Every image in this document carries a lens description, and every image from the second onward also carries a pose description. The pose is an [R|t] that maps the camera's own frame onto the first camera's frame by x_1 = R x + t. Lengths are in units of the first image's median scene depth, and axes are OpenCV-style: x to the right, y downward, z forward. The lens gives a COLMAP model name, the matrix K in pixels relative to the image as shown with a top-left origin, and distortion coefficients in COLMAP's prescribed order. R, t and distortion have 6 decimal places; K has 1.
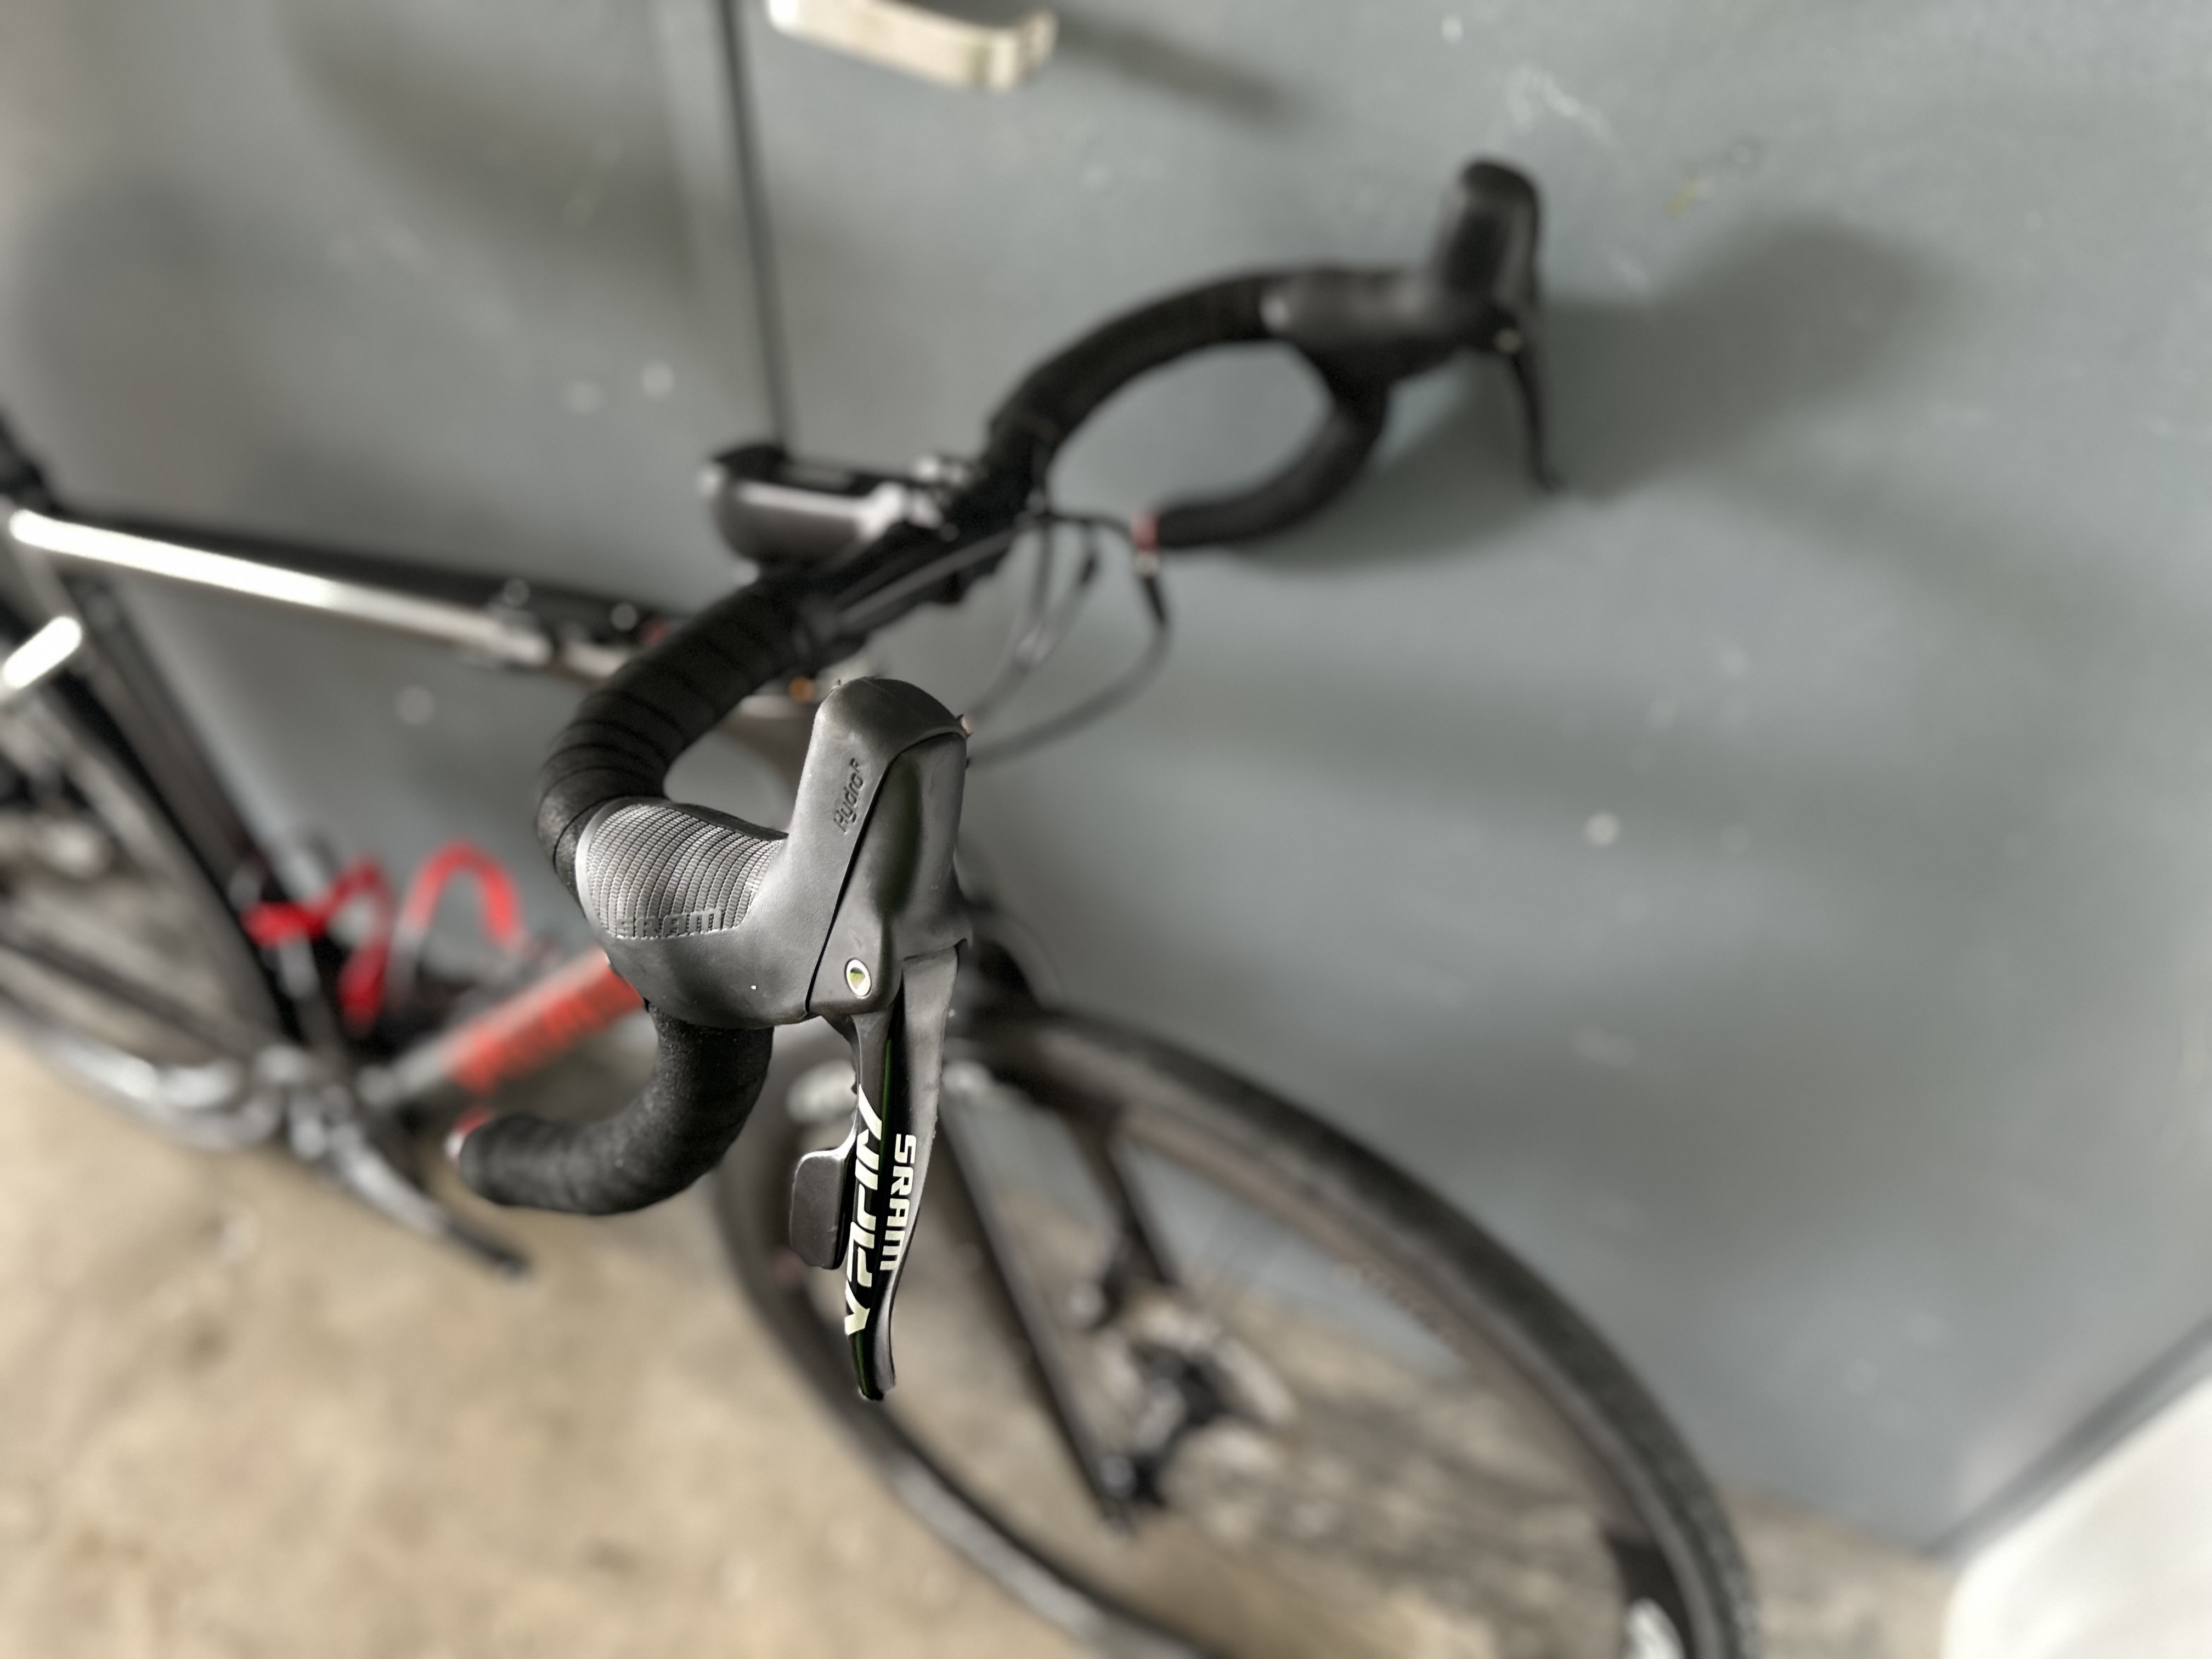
lens RADIAL K [[1577.2, 0, 1106.0], [0, 1577.2, 829.5], [0, 0, 1]] dist [0.036429, -0.067050]
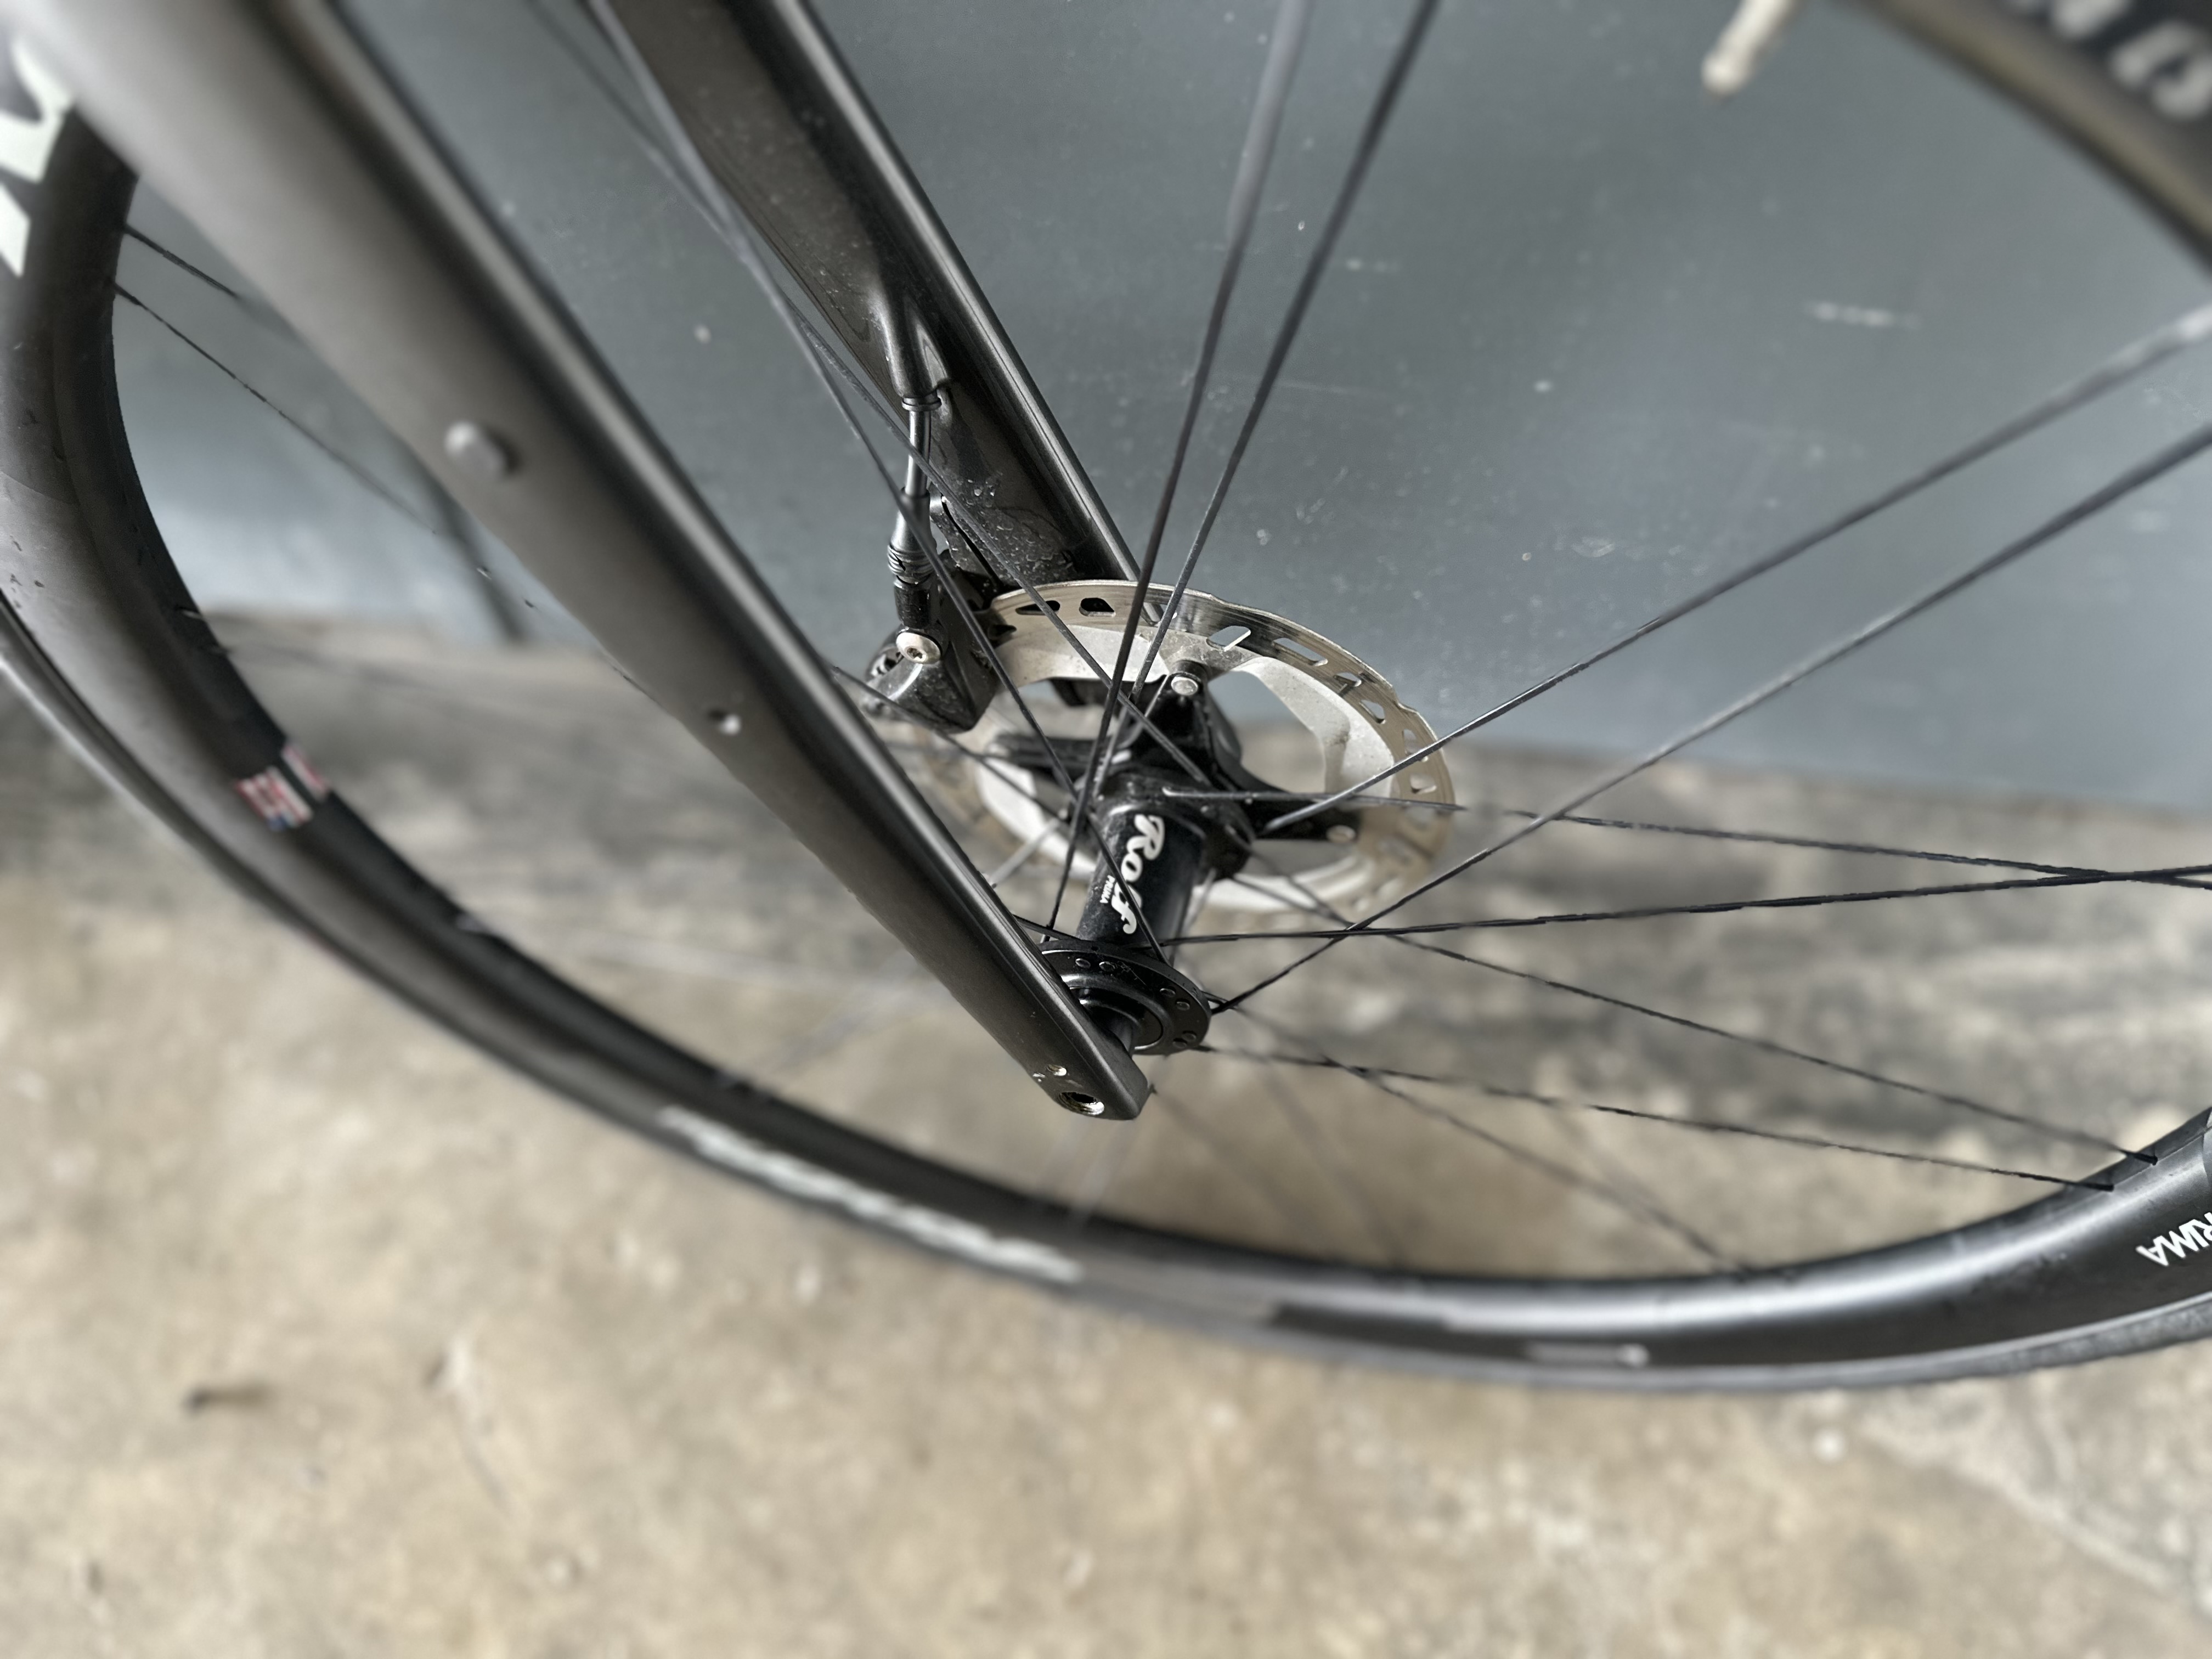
lens RADIAL K [[1577.2, 0, 1106.0], [0, 1577.2, 829.5], [0, 0, 1]] dist [0.036429, -0.067050]
pose [[0.963368, -0.253892, 0.086381, -0.007078], [0.227464, 0.944173, 0.238320, 0.209535], [-0.142066, -0.209941, 0.967337, 0.462937]]
